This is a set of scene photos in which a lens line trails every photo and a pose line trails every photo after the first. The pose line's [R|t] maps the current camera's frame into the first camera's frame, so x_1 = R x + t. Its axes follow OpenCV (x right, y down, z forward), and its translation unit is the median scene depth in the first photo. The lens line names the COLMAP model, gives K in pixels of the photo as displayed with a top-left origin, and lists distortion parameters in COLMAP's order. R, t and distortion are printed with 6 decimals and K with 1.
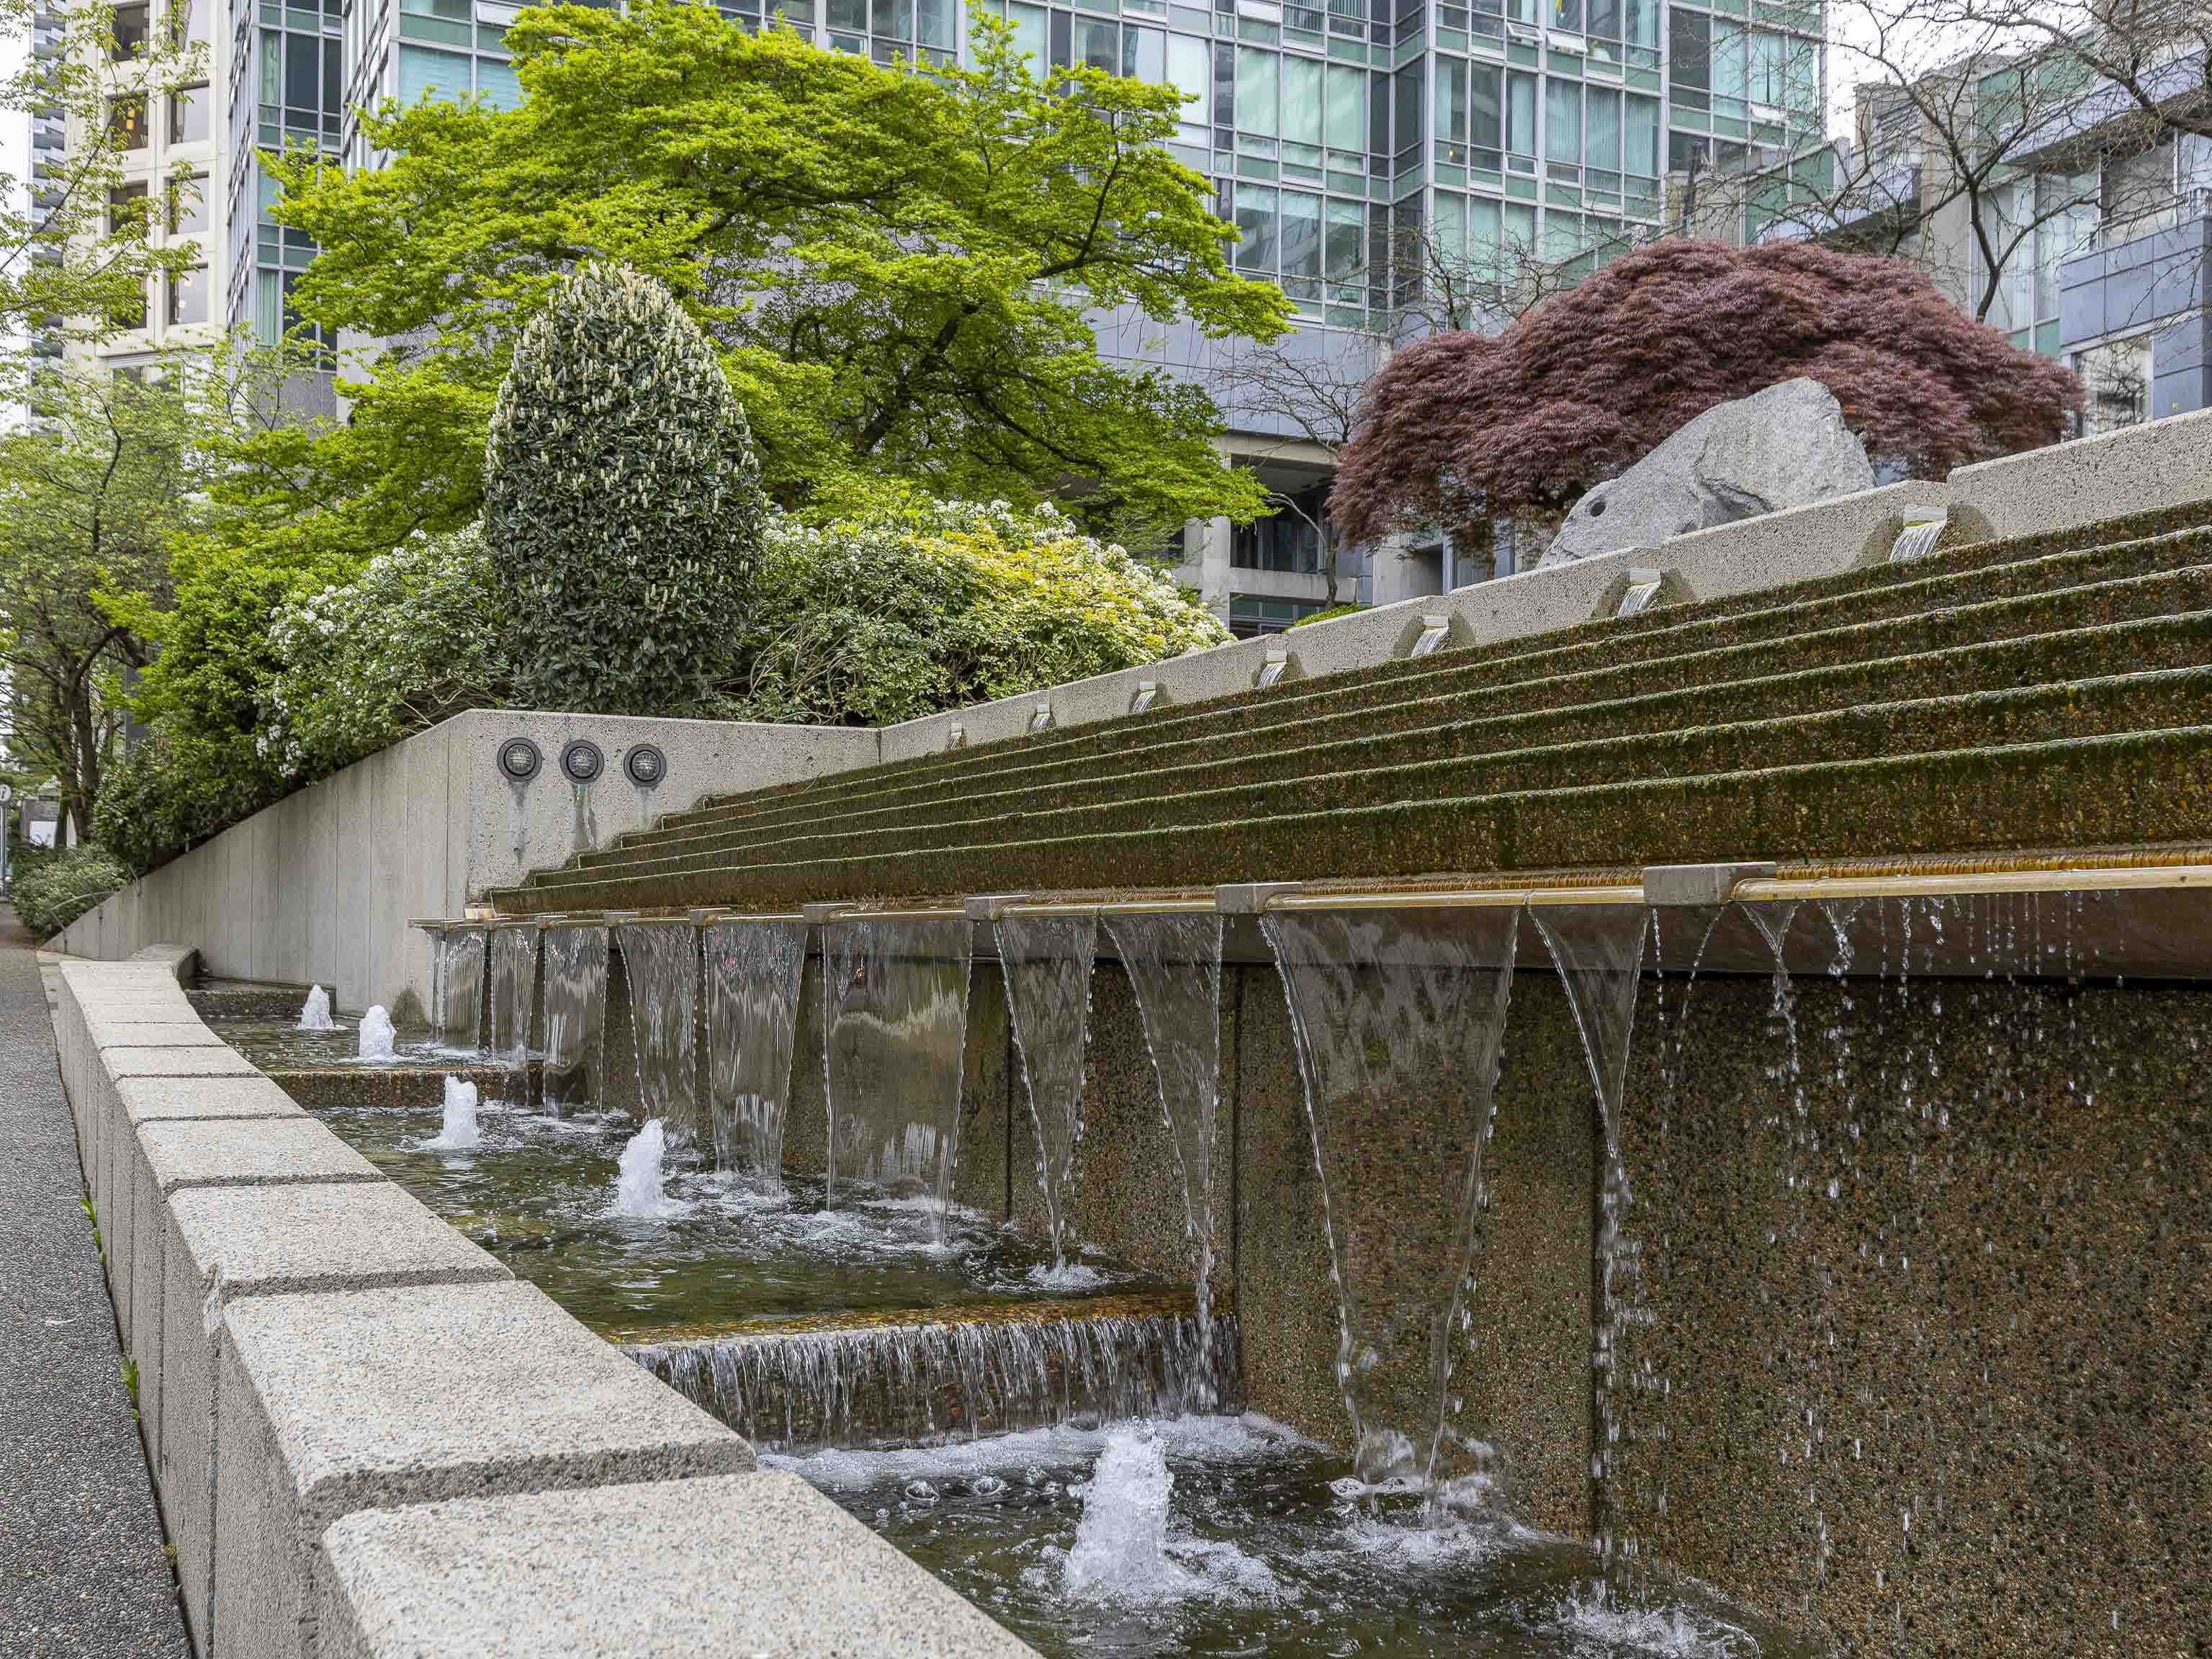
lens RADIAL K [[1937.7, 0, 1115.2], [0, 1937.7, 848.6], [0, 0, 1]] dist [0.007718, -0.001760]
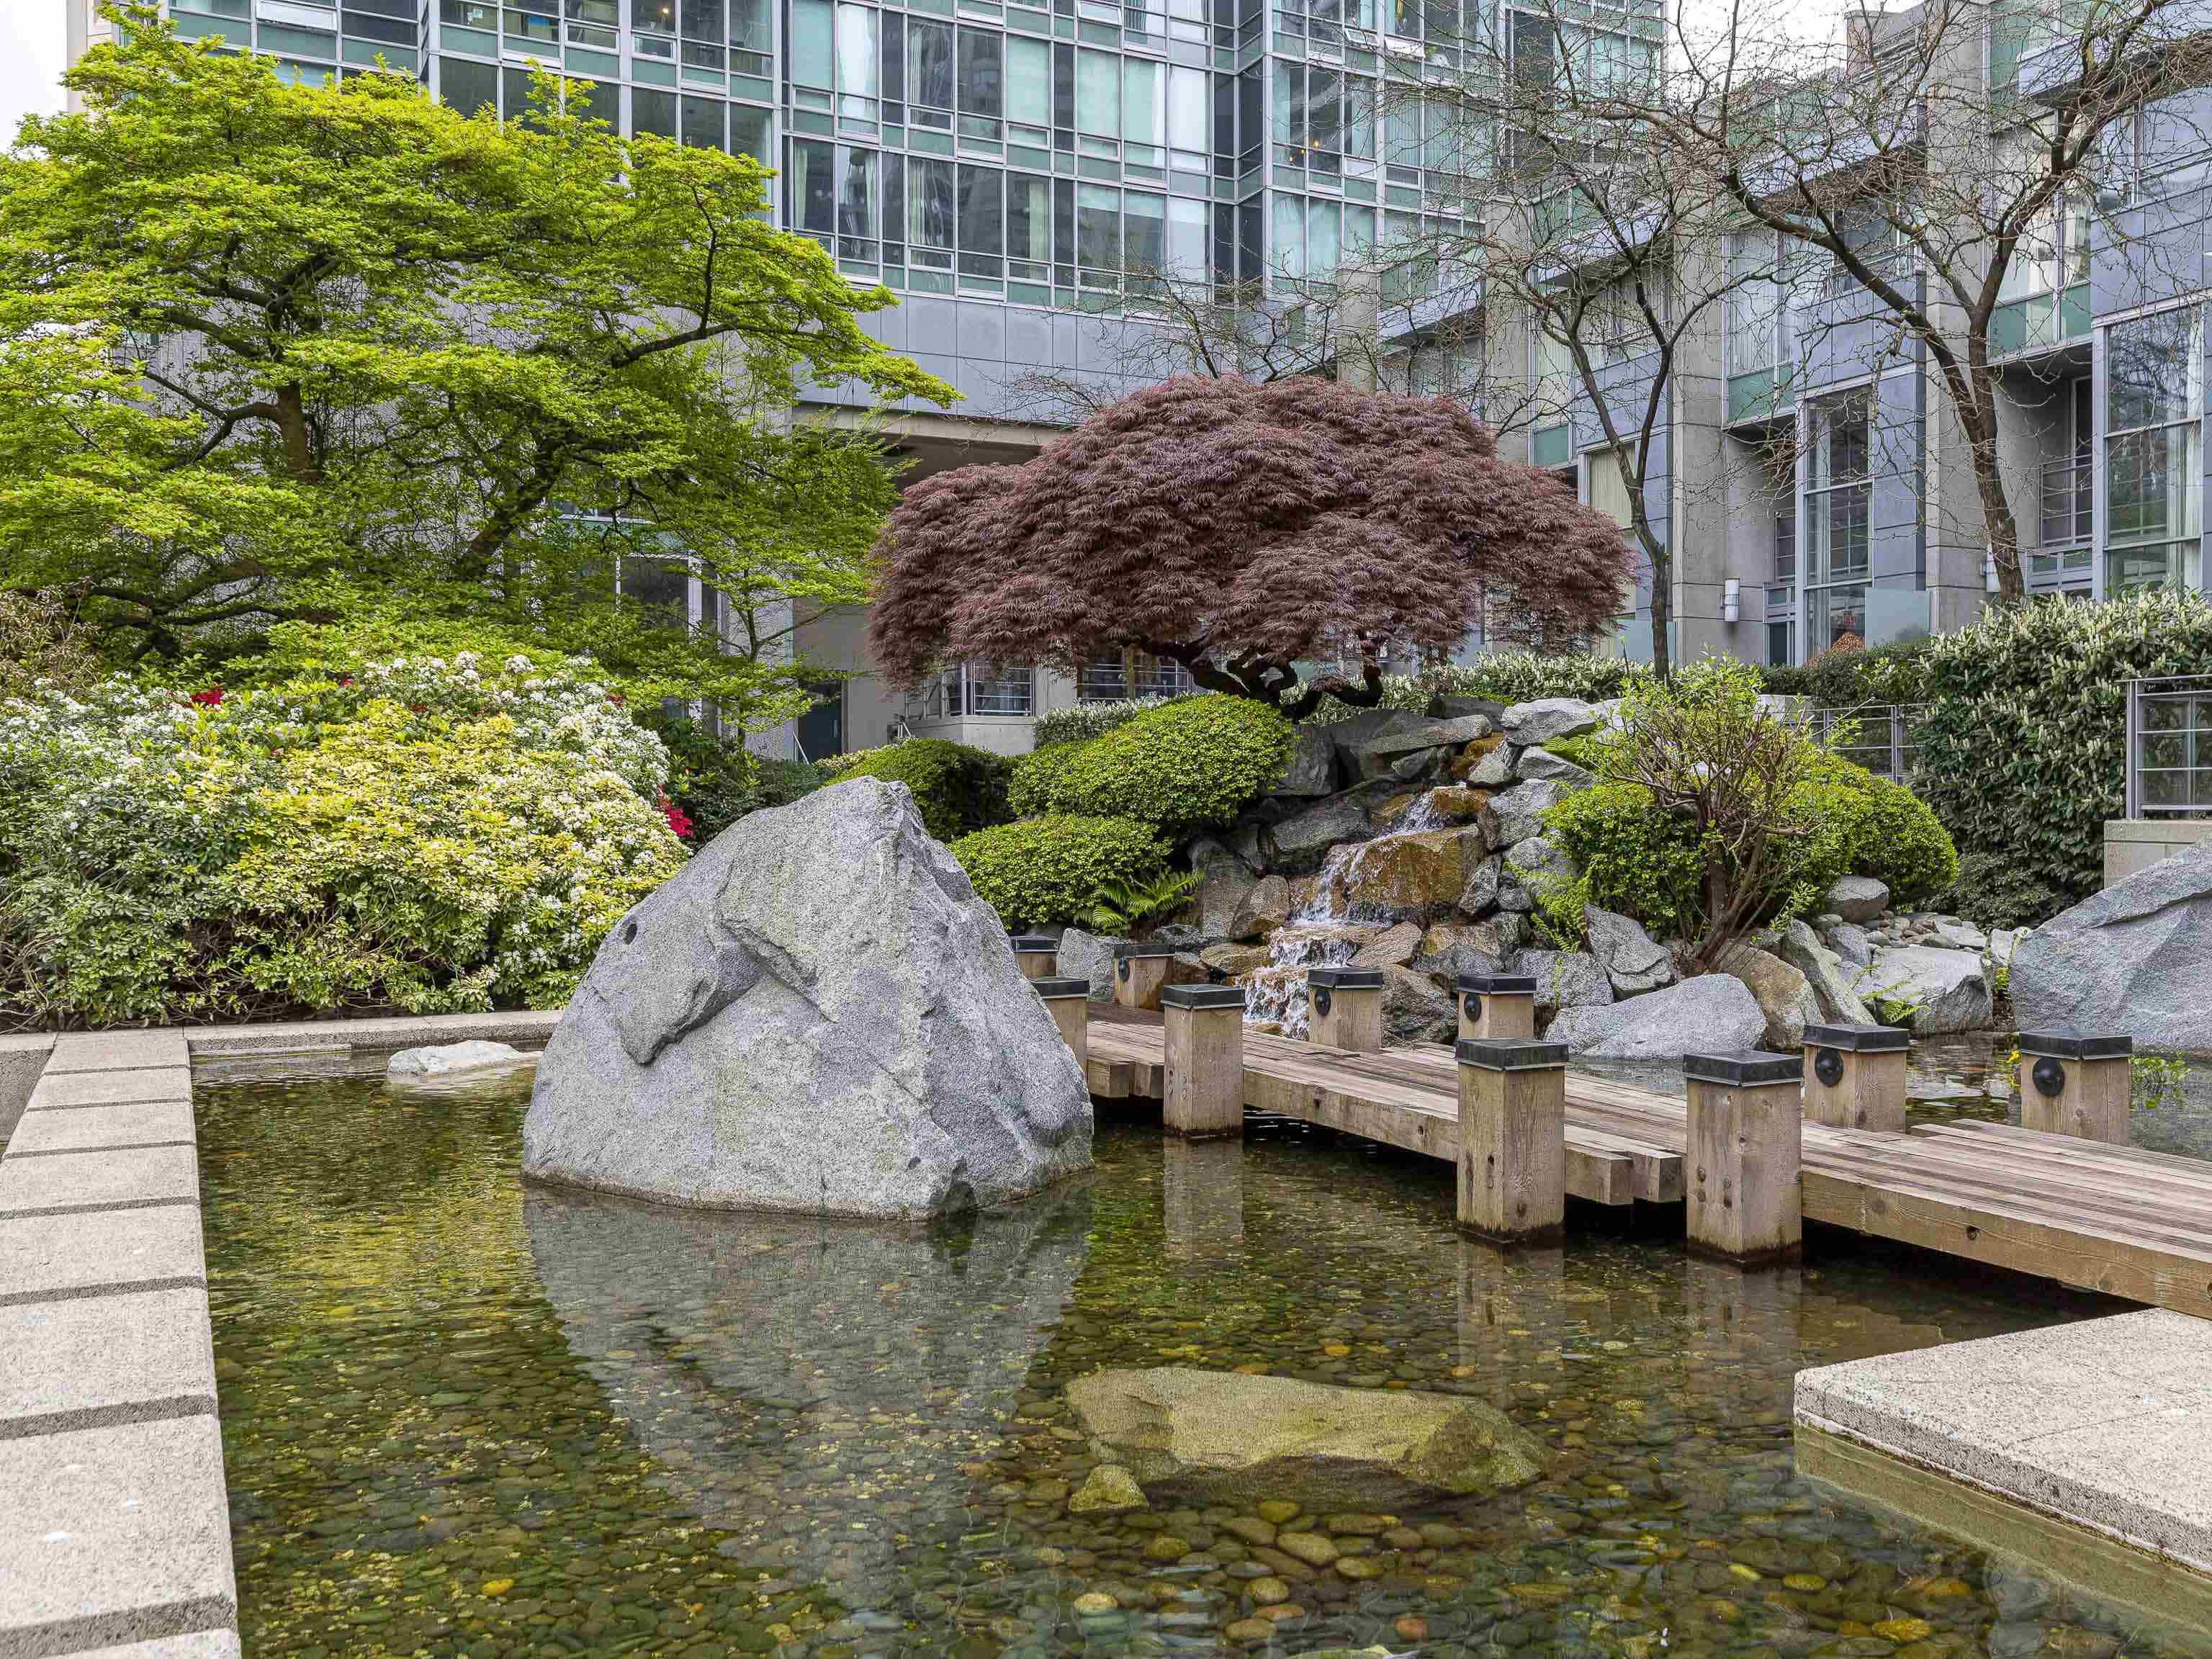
lens RADIAL K [[1811.9, 0, 1210.9], [0, 1811.9, 782.9], [0, 0, 1]] dist [0.006150, -0.006755]
pose [[0.997843, -0.010093, 0.064868, 0.067755], [0.009521, 0.999913, 0.009114, -0.037671], [-0.064955, -0.008476, 0.997852, 0.046588]]
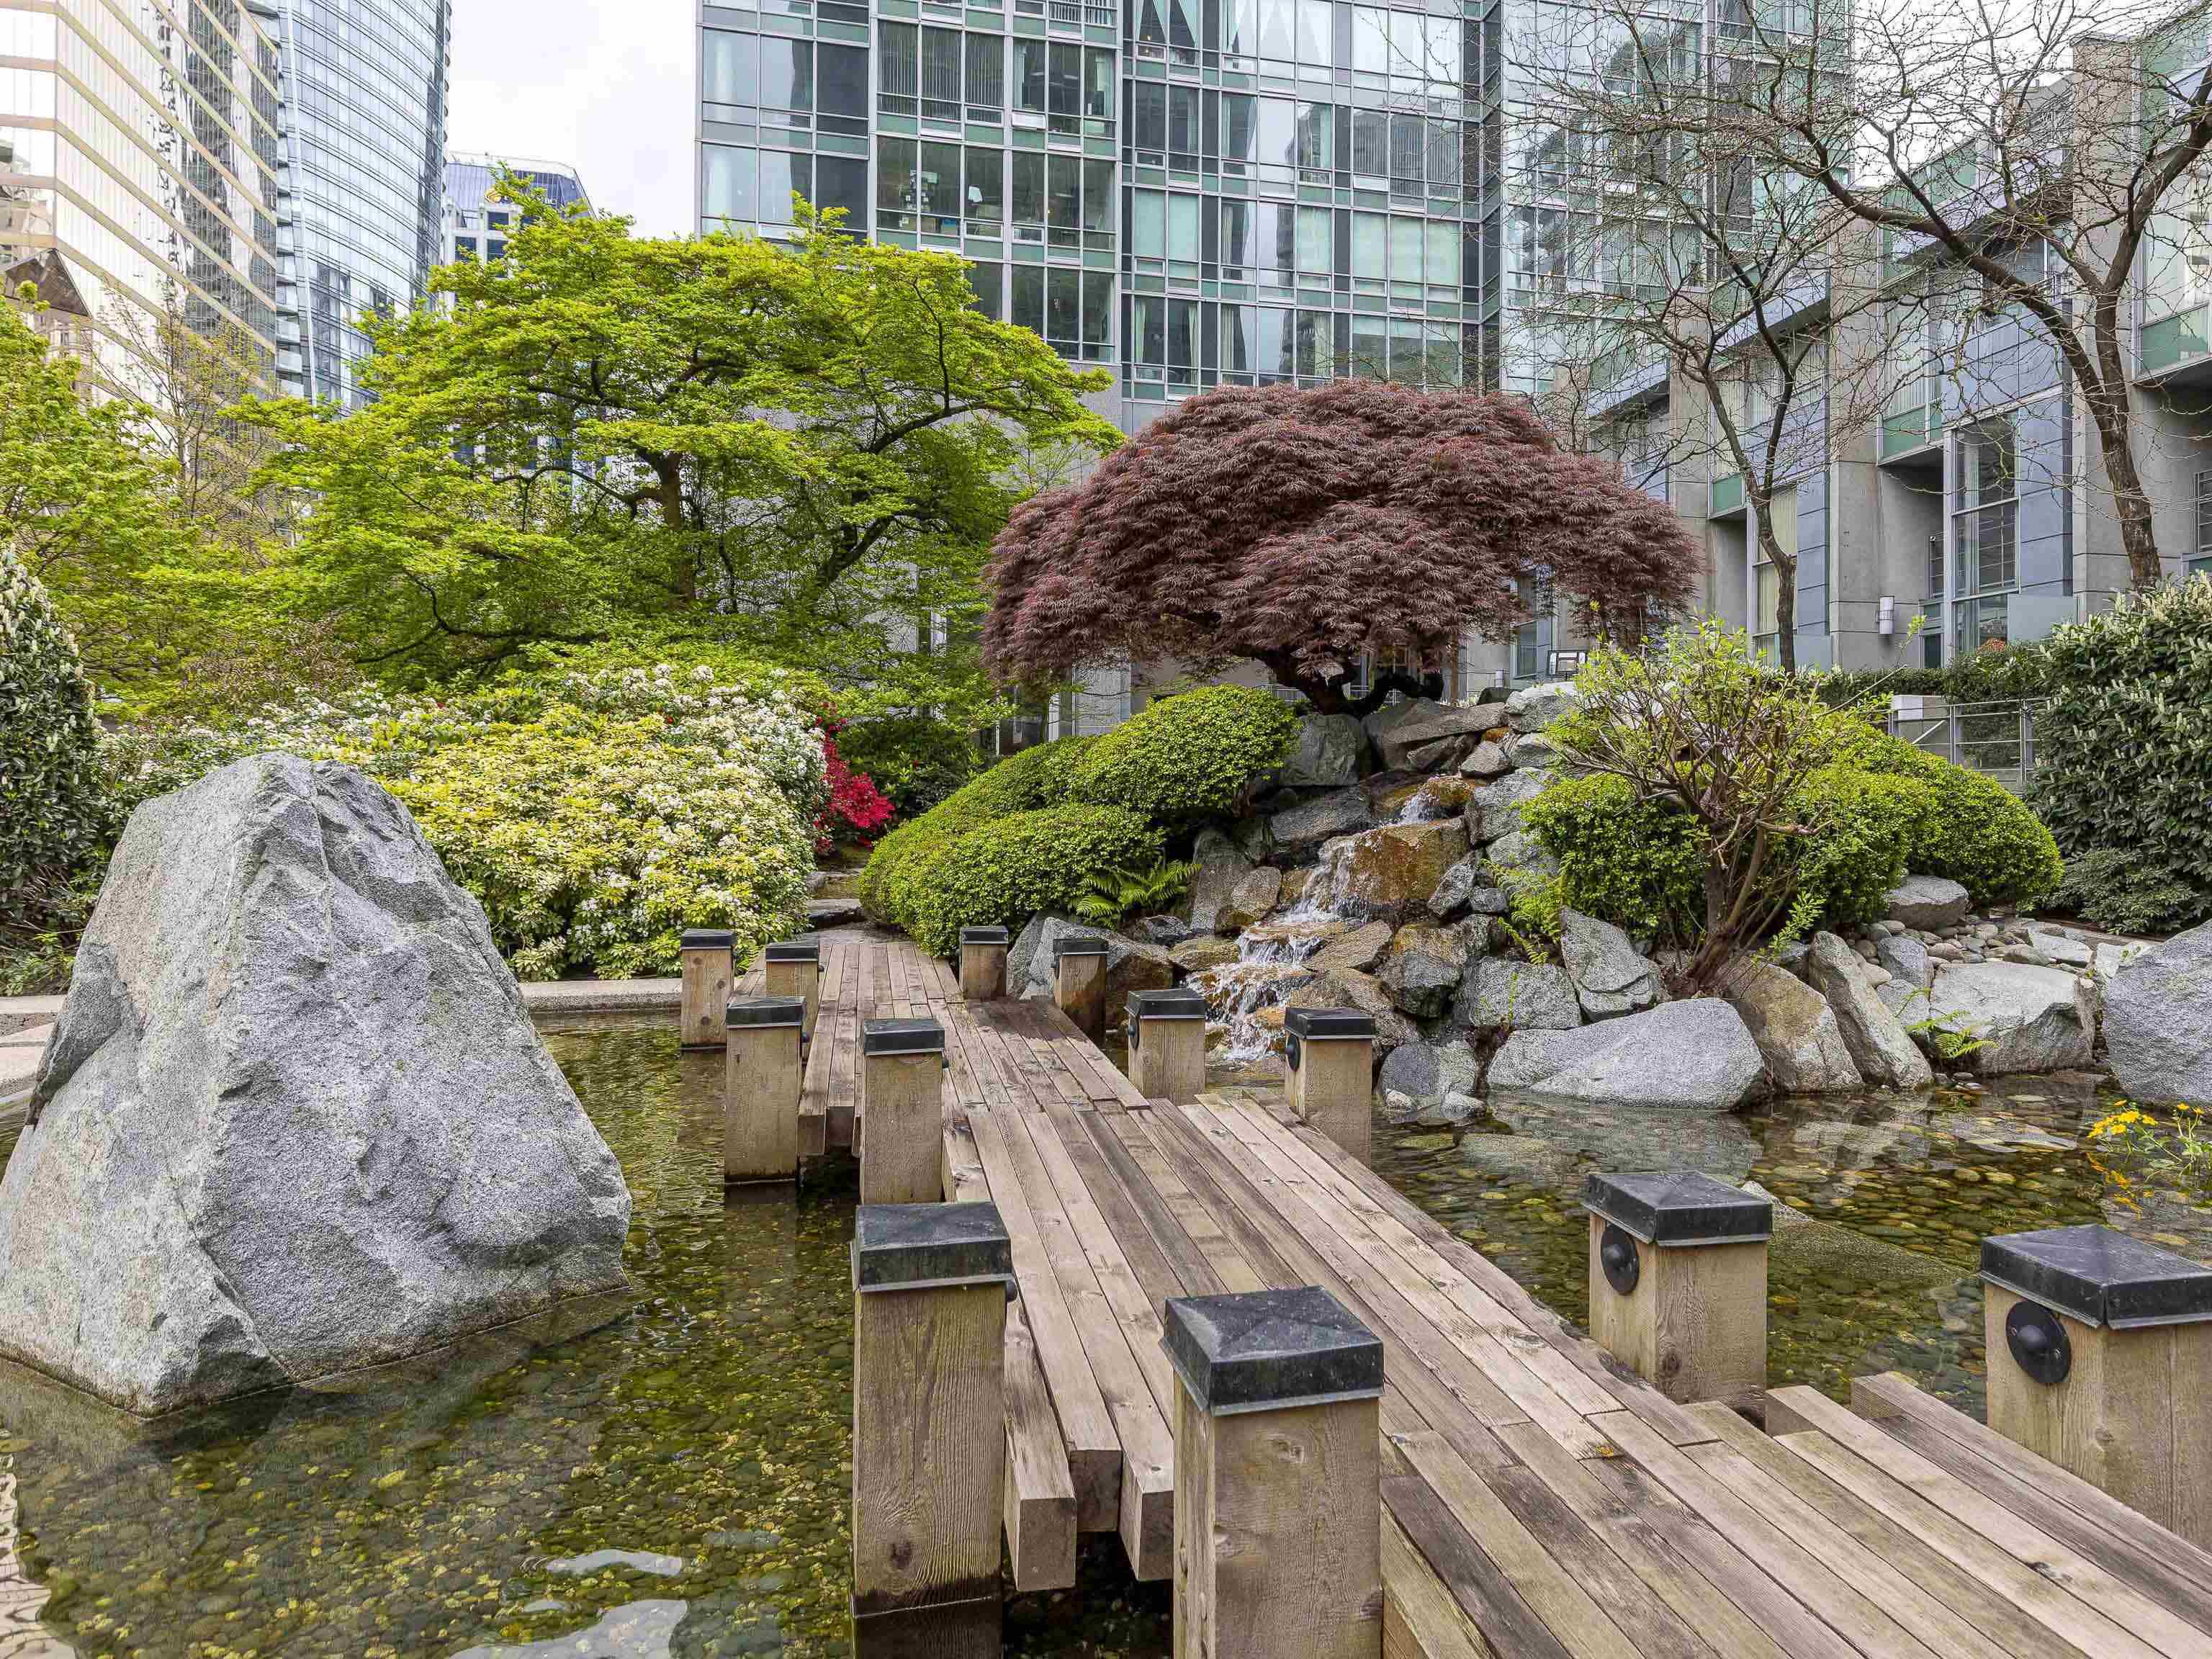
lens RADIAL K [[1316.5, 0, 1204.1], [0, 1316.5, 760.3], [0, 0, 1]] dist [0.007876, 0.000316]
pose [[0.986964, -0.011216, -0.160549, 0.103719], [0.010152, 0.999921, -0.007444, -0.036094], [0.160620, 0.005717, 0.987000, 0.103862]]
